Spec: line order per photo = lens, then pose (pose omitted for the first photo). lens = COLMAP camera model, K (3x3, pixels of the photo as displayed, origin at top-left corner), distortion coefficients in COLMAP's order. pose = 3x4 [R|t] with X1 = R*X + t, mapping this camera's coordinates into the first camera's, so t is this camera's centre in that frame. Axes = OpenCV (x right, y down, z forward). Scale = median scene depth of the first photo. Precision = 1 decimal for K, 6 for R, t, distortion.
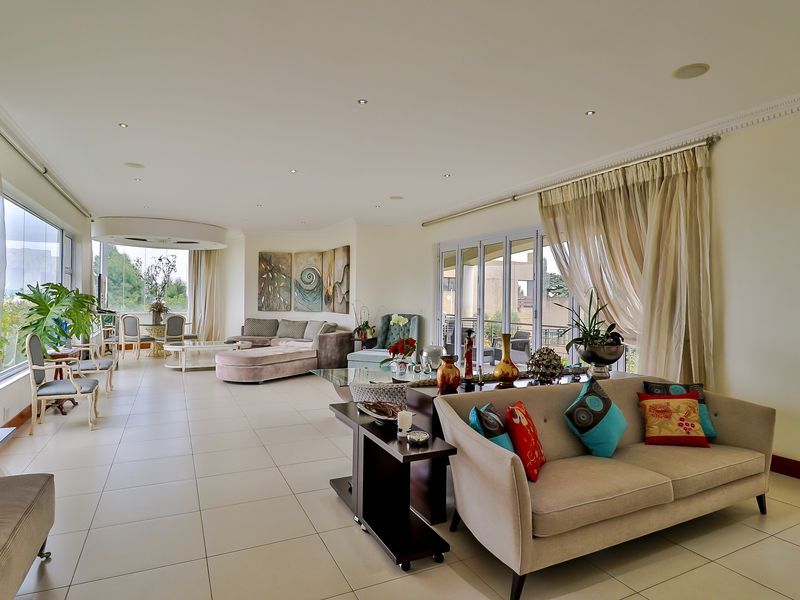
lens RADIAL K [[468.9, 0, 410.2], [0, 468.9, 300.2], [0, 0, 1]] dist [-0.002100, -0.000397]
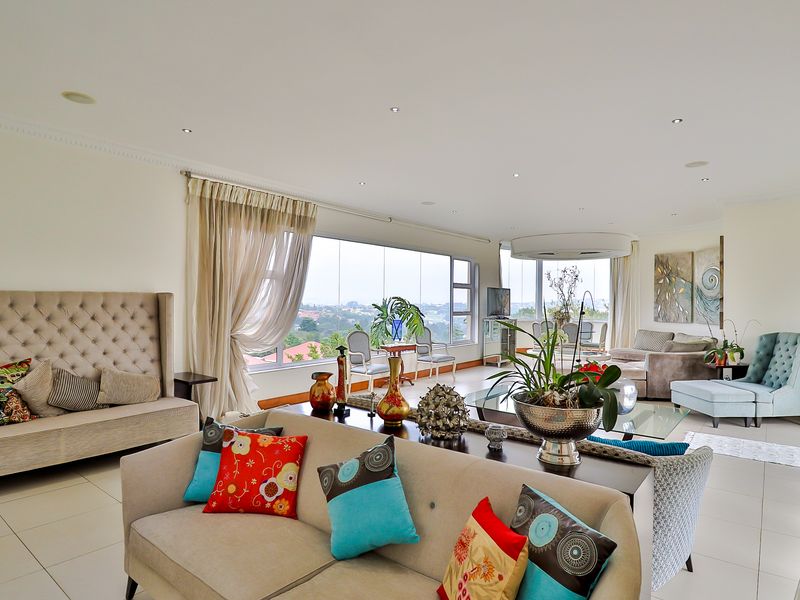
lens RADIAL K [[468.9, 0, 410.2], [0, 468.9, 300.2], [0, 0, 1]] dist [-0.002100, -0.000397]
pose [[0.423133, -0.007950, -0.906033, 0.276895], [-0.007664, 0.999894, -0.012353, -0.002933], [0.906035, 0.012170, 0.423027, 0.215744]]
